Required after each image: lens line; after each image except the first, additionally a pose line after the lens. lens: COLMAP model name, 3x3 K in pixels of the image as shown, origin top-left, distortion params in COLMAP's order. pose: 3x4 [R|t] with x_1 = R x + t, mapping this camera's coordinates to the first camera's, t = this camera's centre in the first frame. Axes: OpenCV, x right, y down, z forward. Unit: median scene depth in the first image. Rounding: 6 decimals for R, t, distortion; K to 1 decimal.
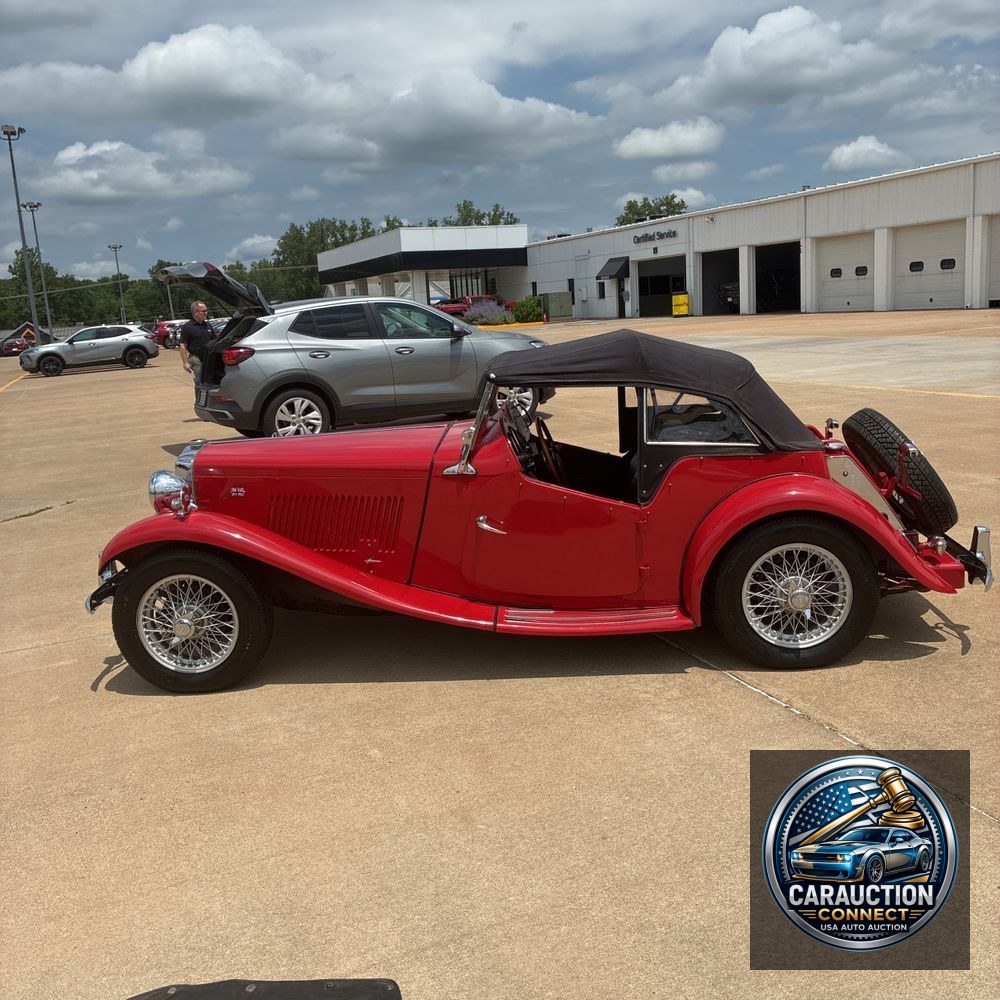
lens RADIAL K [[1012.5, 0, 506.4], [0, 1012.5, 505.8], [0, 0, 1]] dist [0.019523, 0.000000]
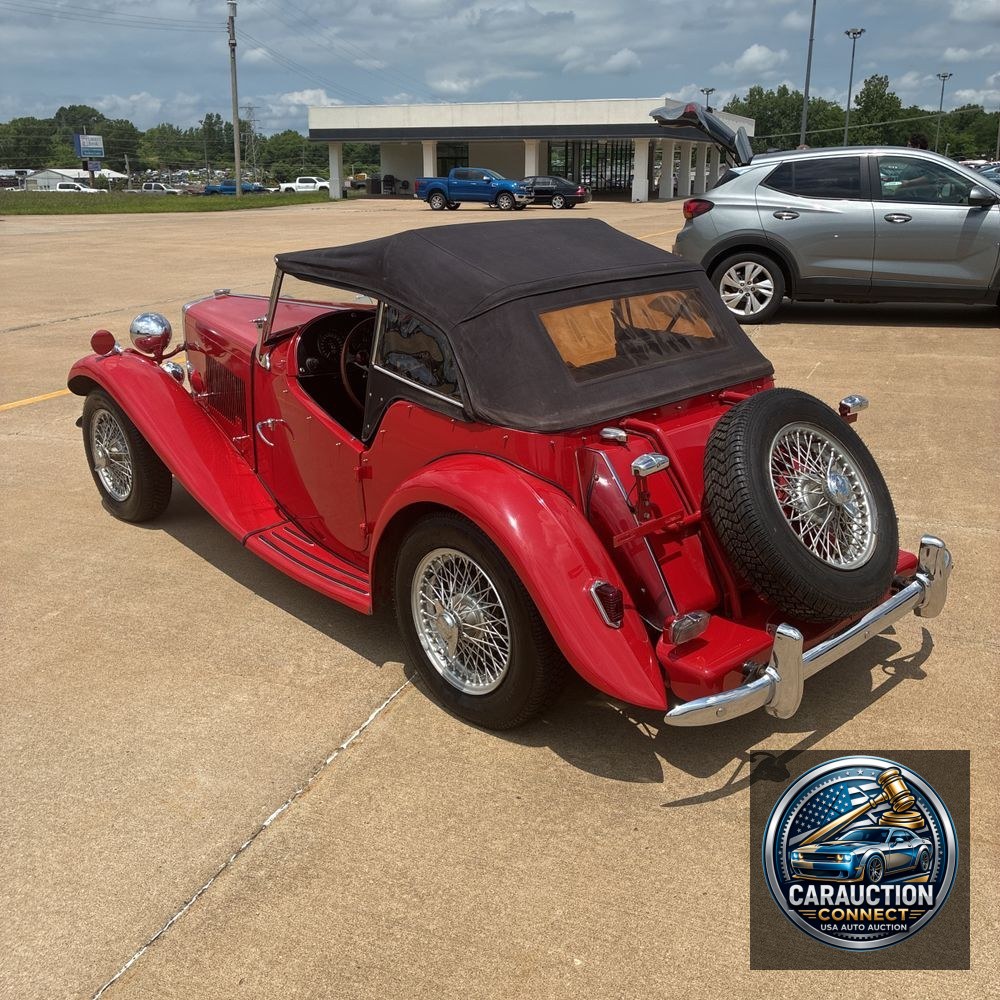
lens RADIAL K [[1012.5, 0, 499.7], [0, 1012.5, 494.2], [0, 0, 1]] dist [0.019523, 0.000000]
pose [[0.712011, 0.267370, -0.649271, 0.254092], [-0.173461, 0.962984, 0.206334, -0.051304], [0.680405, -0.034289, 0.732033, 0.168395]]
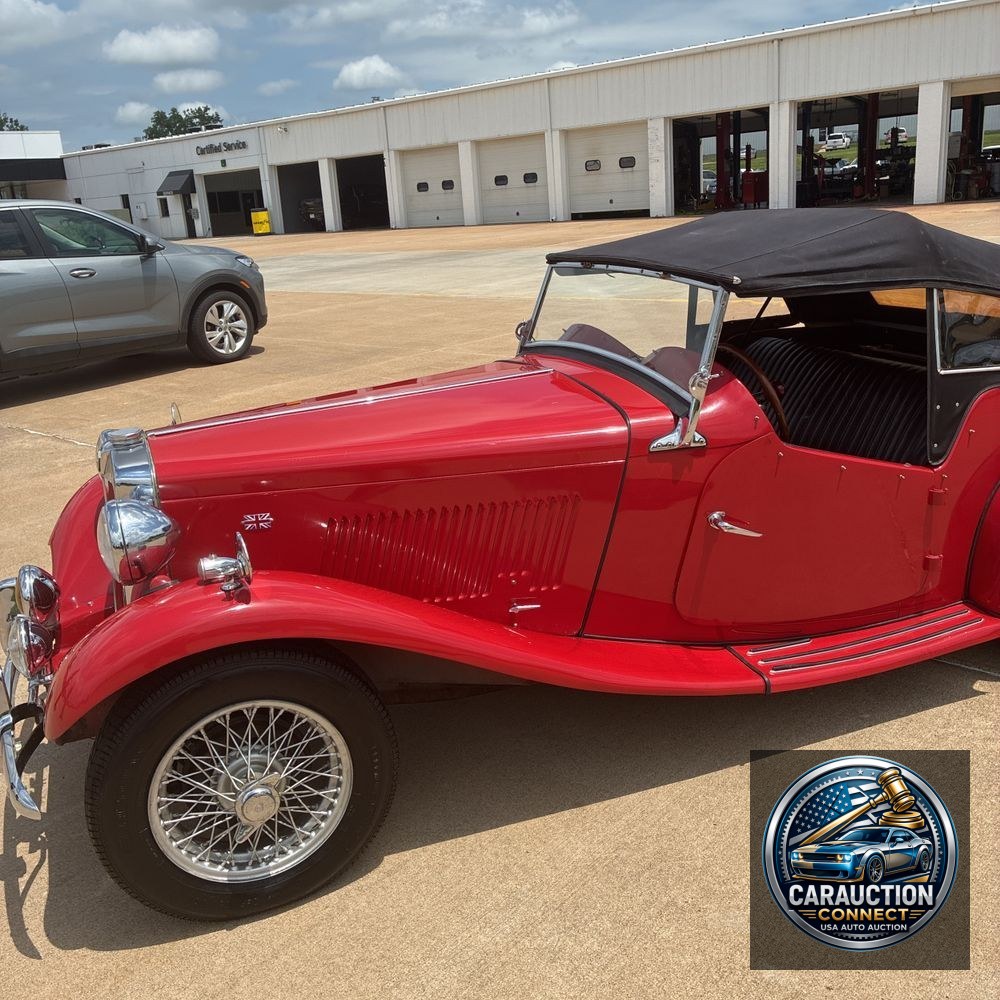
lens RADIAL K [[1012.5, 0, 499.3], [0, 1012.5, 502.5], [0, 0, 1]] dist [0.019523, 0.000000]
pose [[0.909151, -0.124342, 0.397472, -0.137332], [0.095887, 0.991245, 0.090767, -0.022588], [-0.405278, -0.044408, 0.913114, 0.172567]]
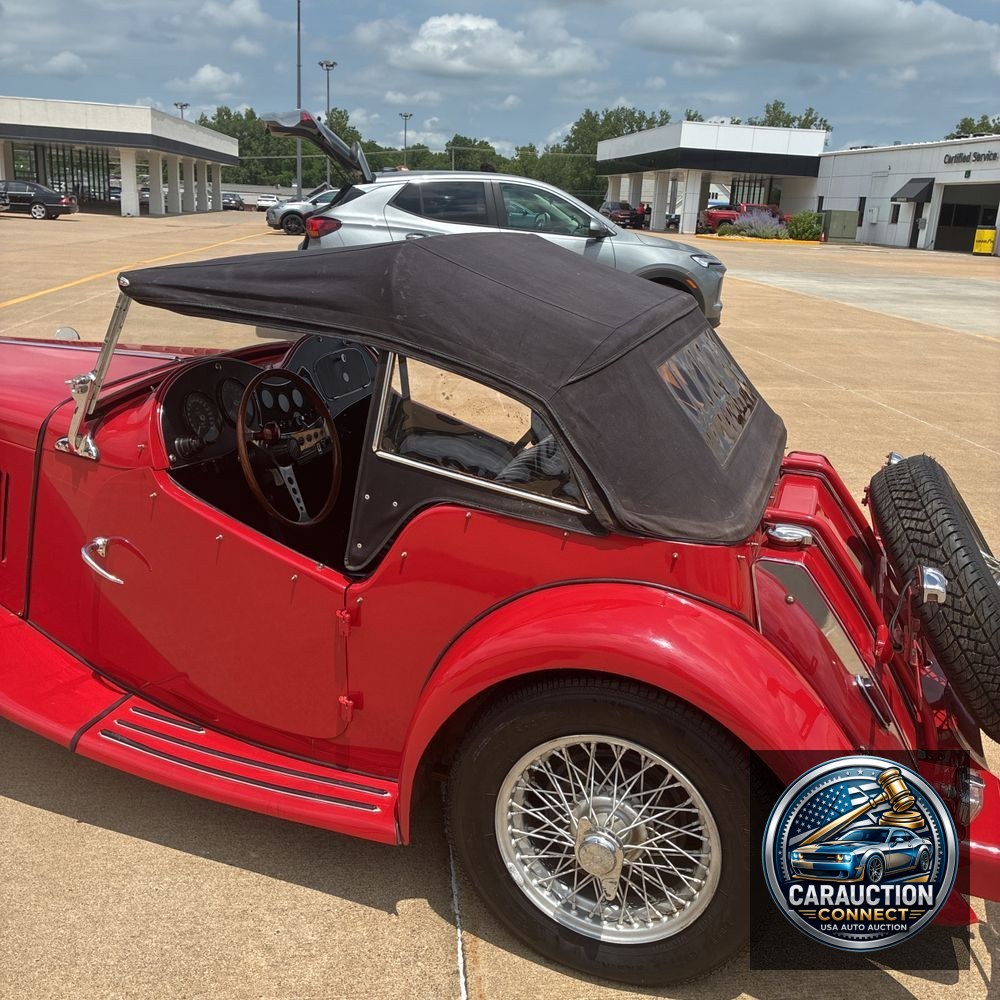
lens RADIAL K [[1012.5, 0, 500.8], [0, 1012.5, 504.0], [0, 0, 1]] dist [0.019523, 0.000000]
pose [[0.953715, 0.186118, -0.236193, 0.109458], [-0.163475, 0.980140, 0.112254, -0.036989], [0.252395, -0.068447, 0.965200, 0.184248]]
